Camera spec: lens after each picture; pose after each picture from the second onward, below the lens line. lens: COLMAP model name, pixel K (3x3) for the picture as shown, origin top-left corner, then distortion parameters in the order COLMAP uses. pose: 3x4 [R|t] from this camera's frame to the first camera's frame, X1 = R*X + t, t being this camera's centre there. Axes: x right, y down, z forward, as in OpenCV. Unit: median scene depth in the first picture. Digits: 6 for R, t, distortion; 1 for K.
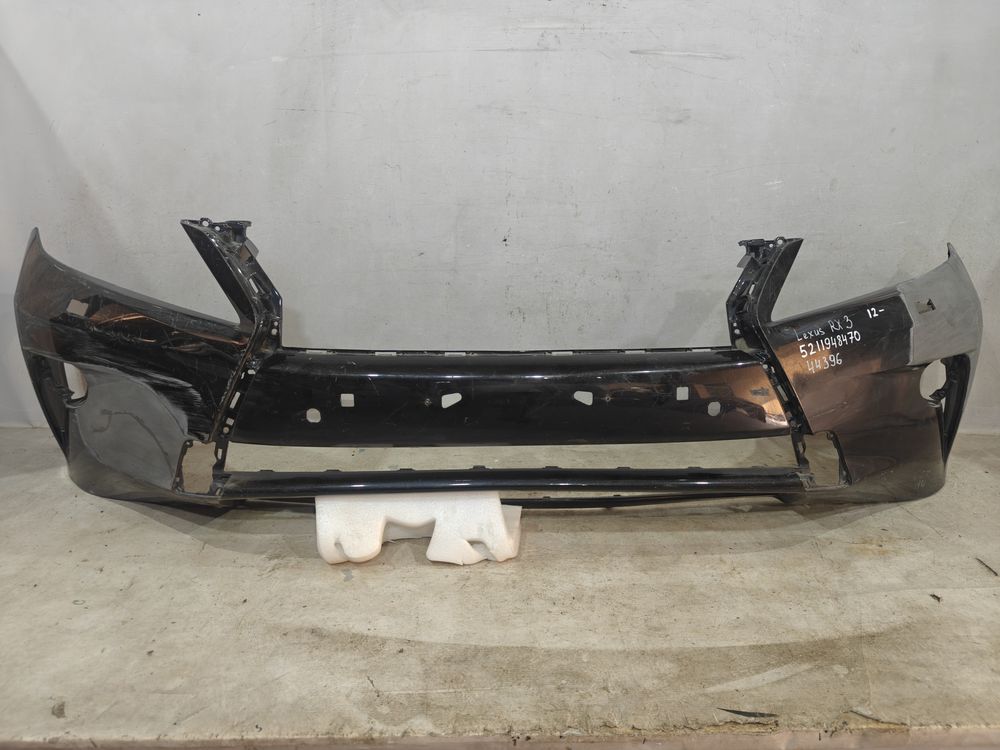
lens RADIAL K [[680.8, 0, 500.0], [0, 680.8, 375.0], [0, 0, 1]] dist [0.041641, -0.047104]
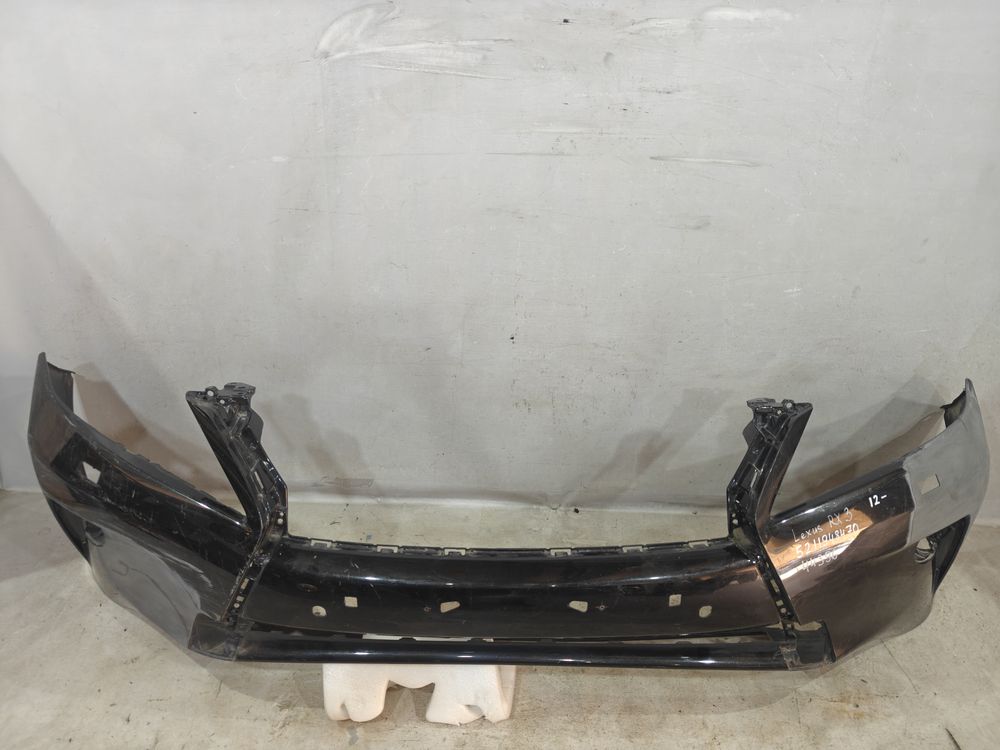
lens RADIAL K [[680.3, 0, 494.1], [0, 680.3, 372.6], [0, 0, 1]] dist [0.046525, -0.052606]
pose [[0.999272, 0.029431, -0.024288, 0.008818], [-0.025204, 0.986959, 0.158986, -0.415365], [0.028650, -0.158258, 0.986982, 0.026767]]
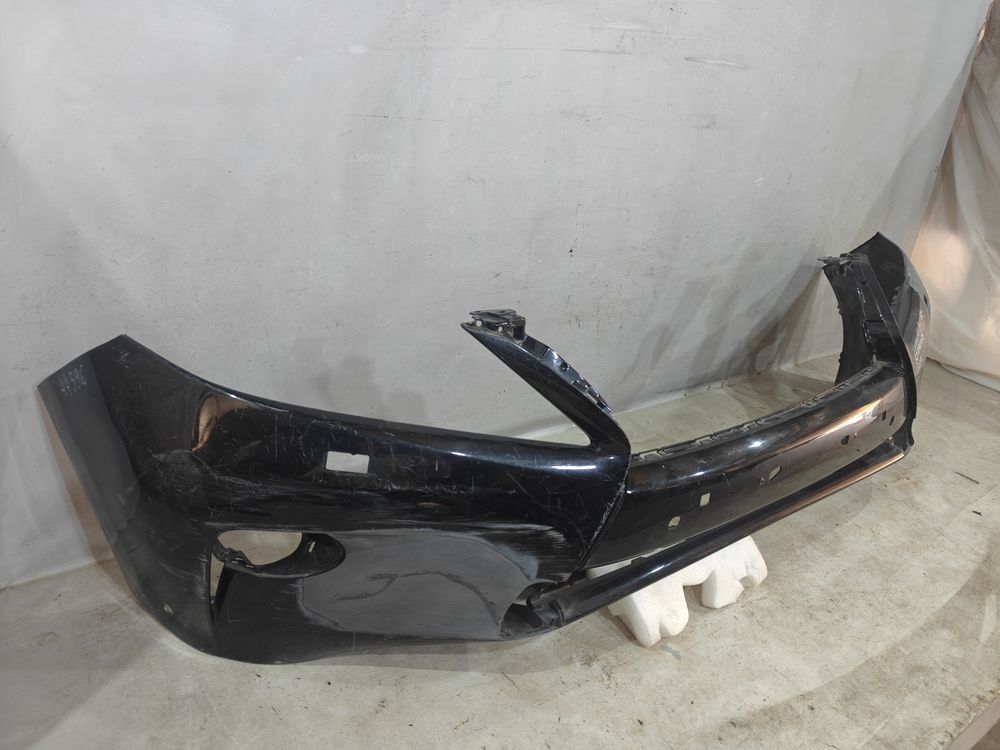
lens RADIAL K [[680.8, 0, 500.0], [0, 680.8, 375.0], [0, 0, 1]] dist [0.041641, -0.047104]
pose [[0.845533, -0.185104, 0.500810, -0.810420], [0.091831, 0.974420, 0.205114, -0.319641], [-0.525967, -0.127440, 0.840903, 0.300039]]
